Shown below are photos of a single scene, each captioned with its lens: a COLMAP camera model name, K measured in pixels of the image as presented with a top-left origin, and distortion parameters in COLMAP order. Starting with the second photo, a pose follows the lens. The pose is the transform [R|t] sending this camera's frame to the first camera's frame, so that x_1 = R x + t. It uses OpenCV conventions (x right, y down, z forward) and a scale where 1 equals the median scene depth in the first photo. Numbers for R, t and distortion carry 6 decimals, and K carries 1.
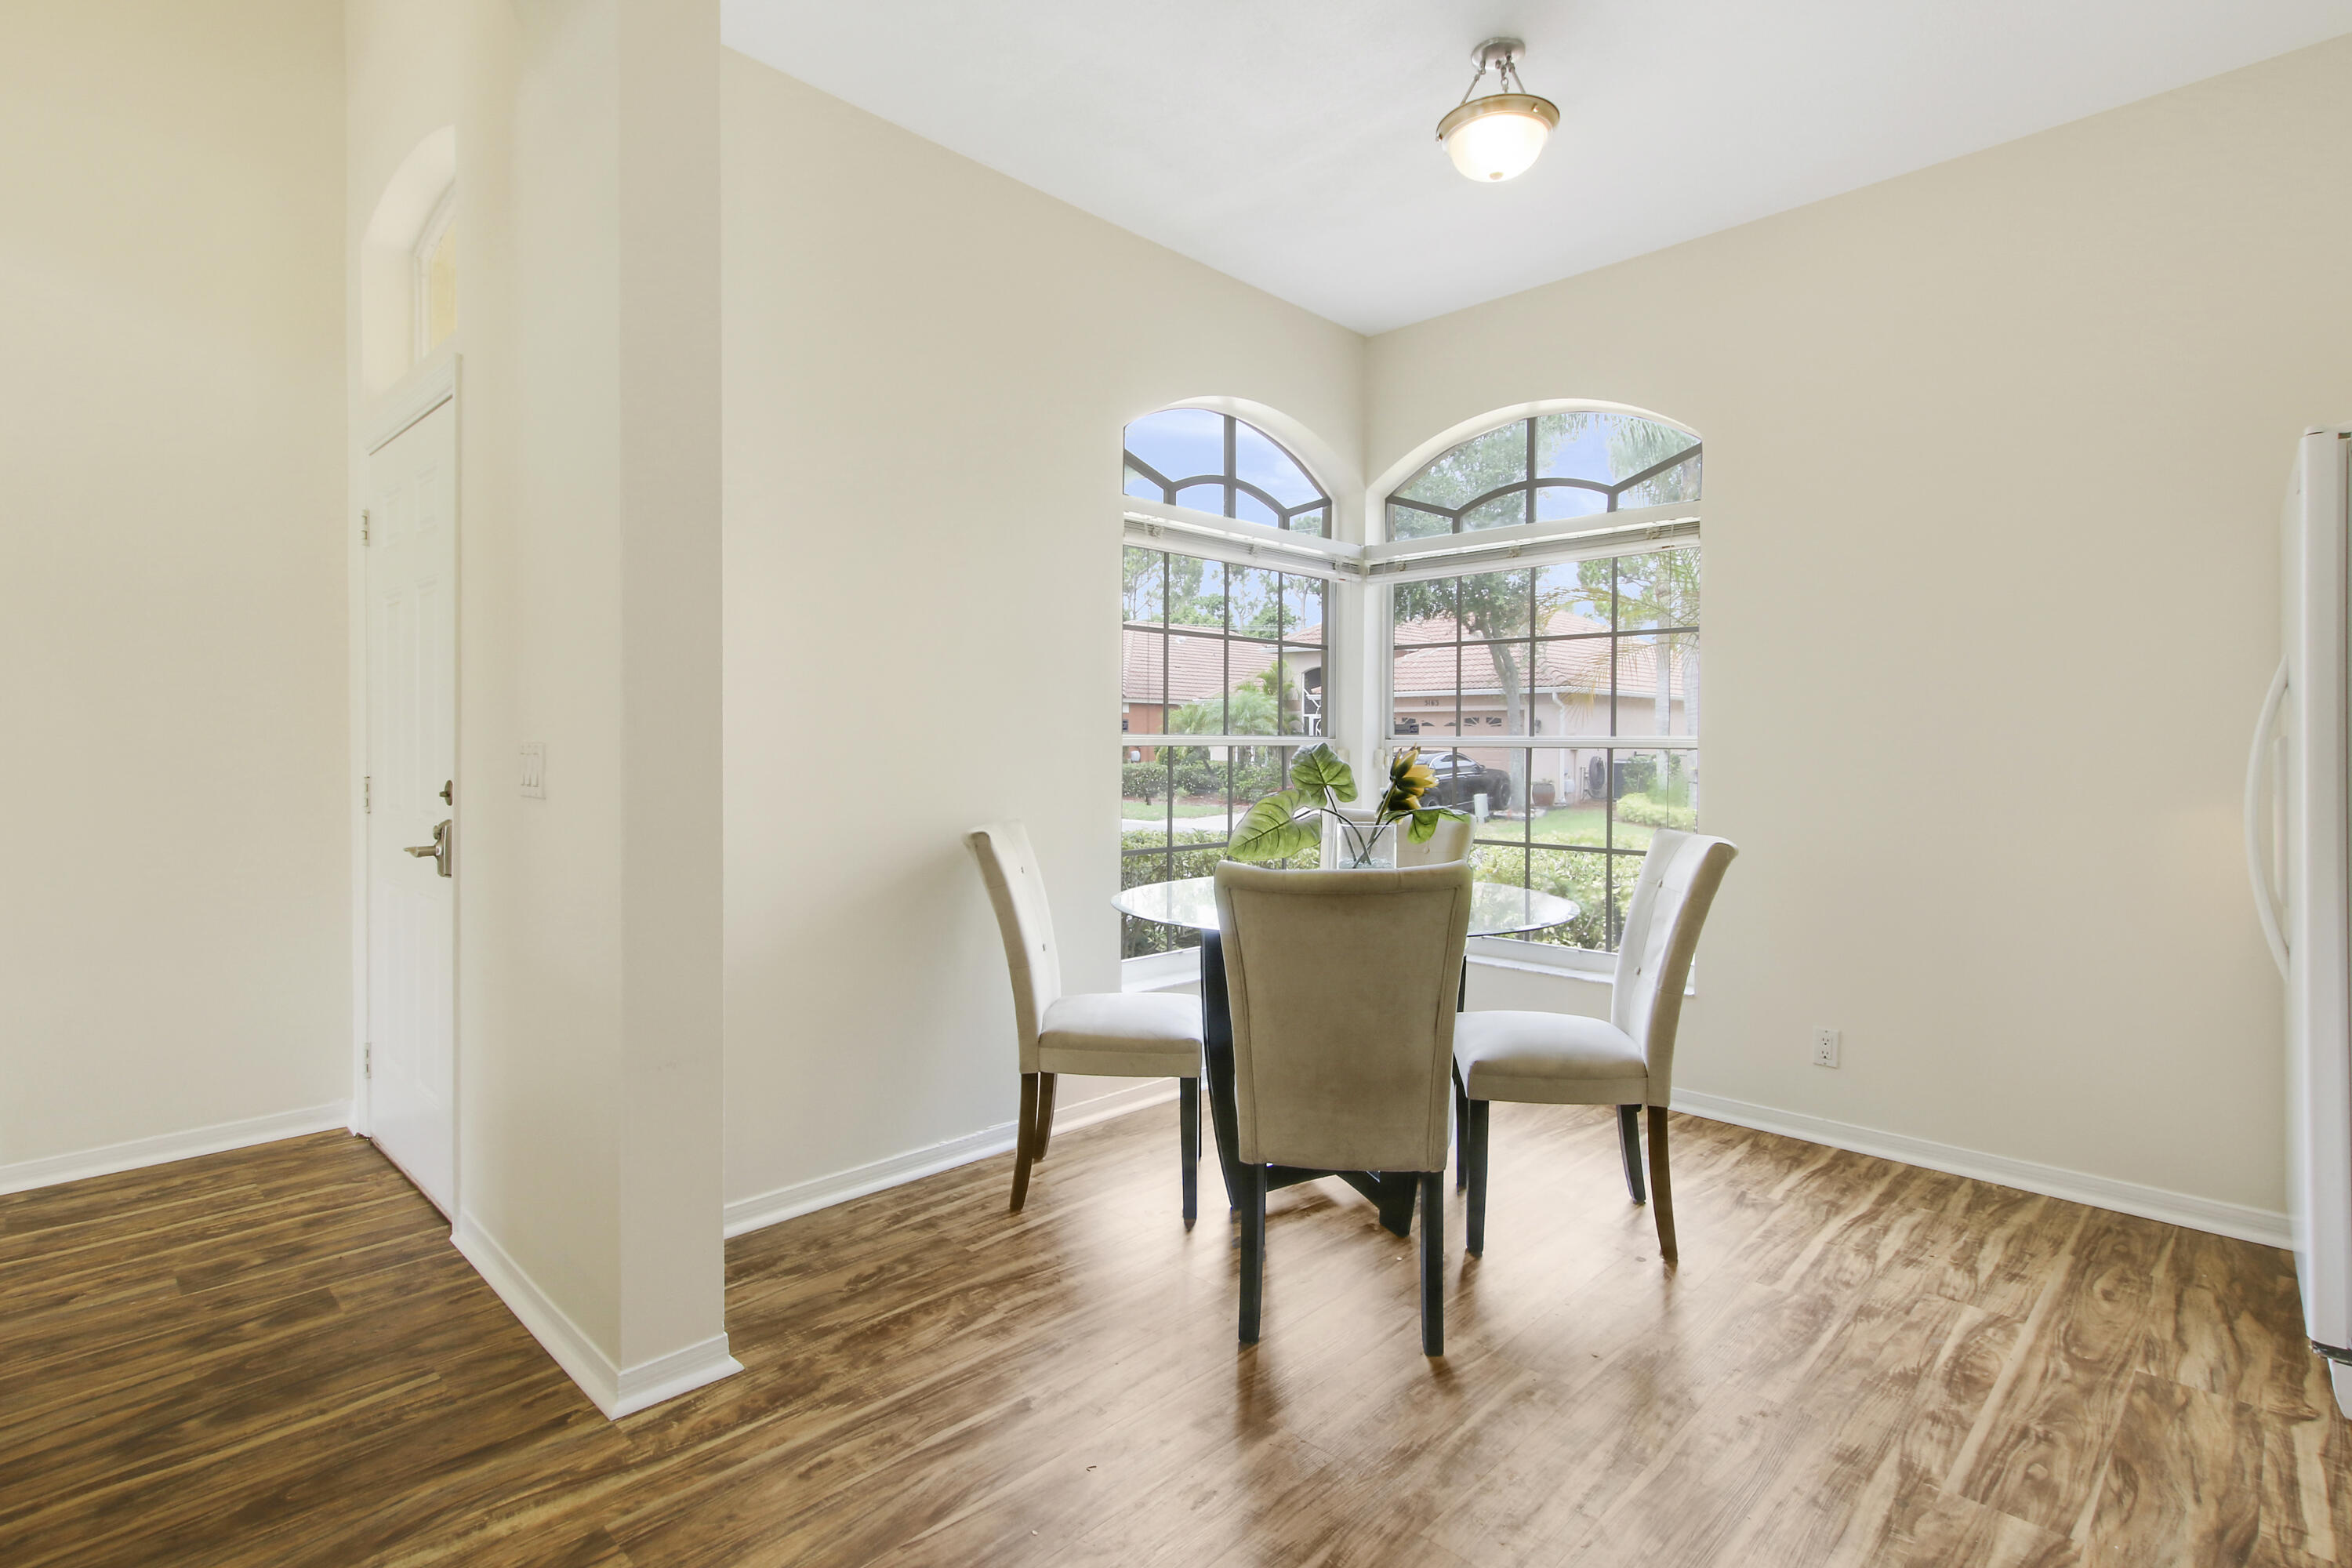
lens RADIAL K [[1165.9, 0, 1184.2], [0, 1165.9, 756.9], [0, 0, 1]] dist [0.017112, 0.000319]
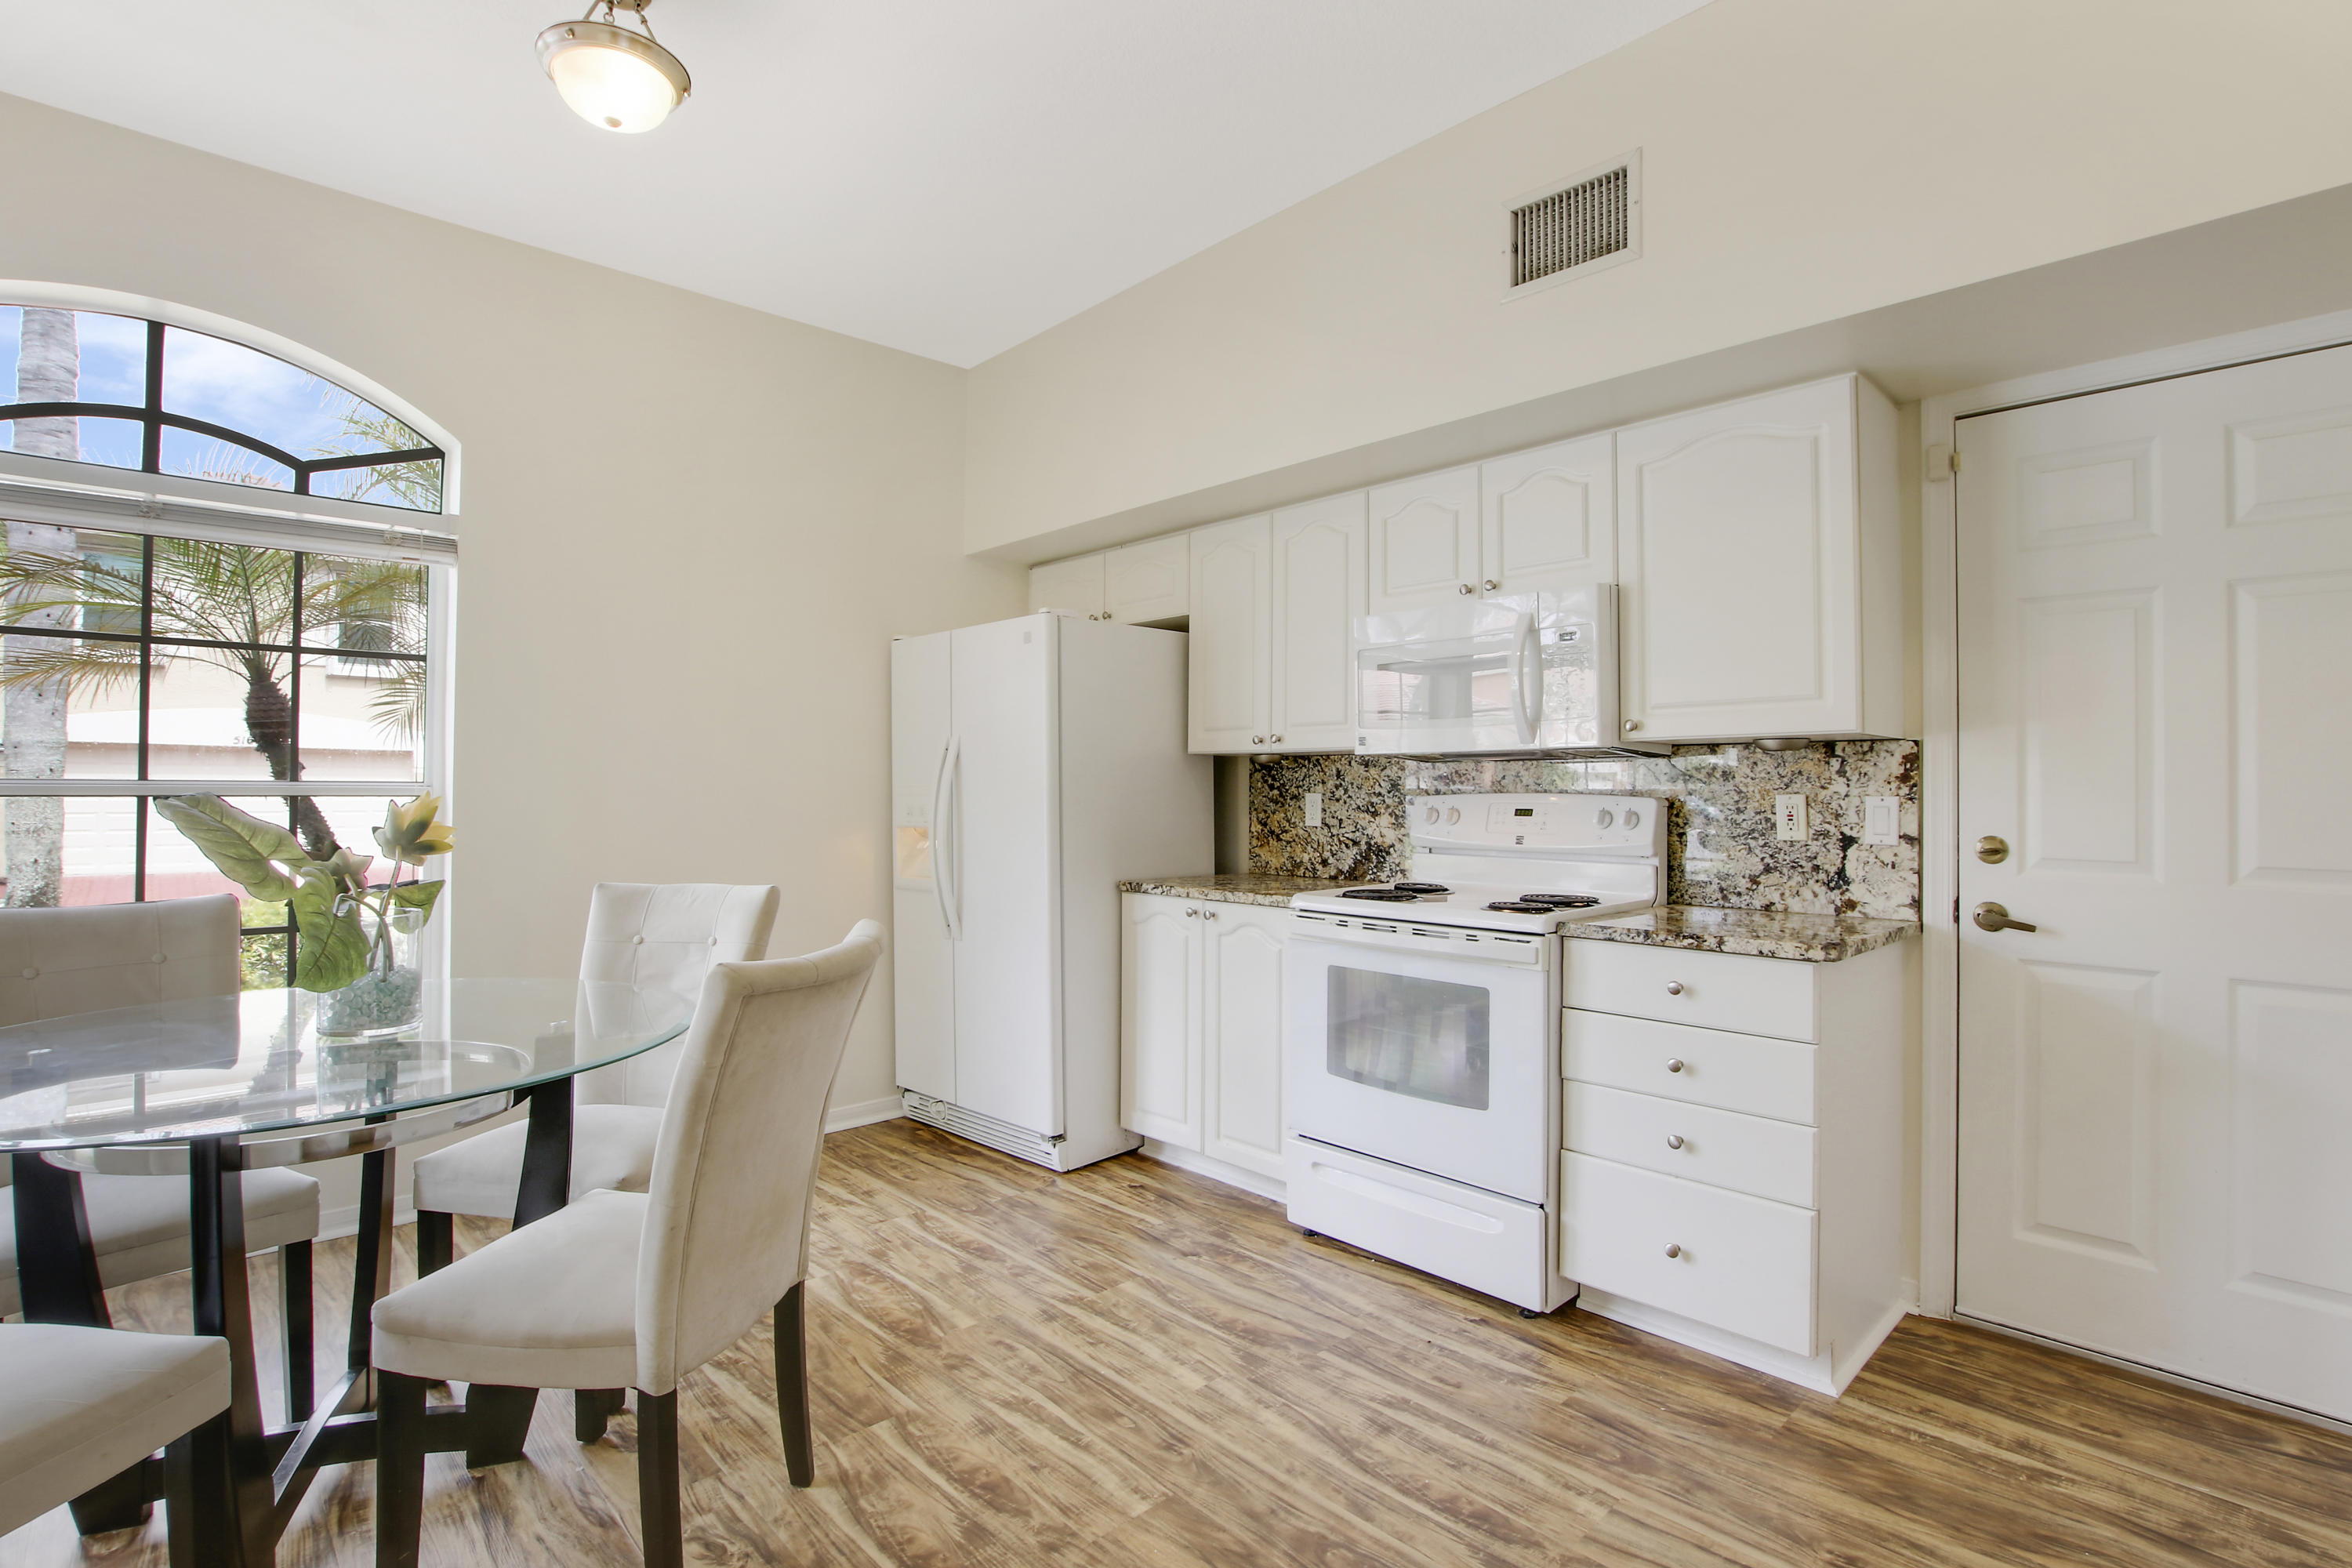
lens RADIAL K [[1120.8, 0, 1201.7], [0, 1120.8, 772.2], [0, 0, 1]] dist [-0.028325, 0.003990]
pose [[0.023970, 0.014181, 0.999612, -0.560590], [0.011649, 0.999828, -0.014463, -0.009488], [-0.999645, 0.011991, 0.023800, 0.611498]]
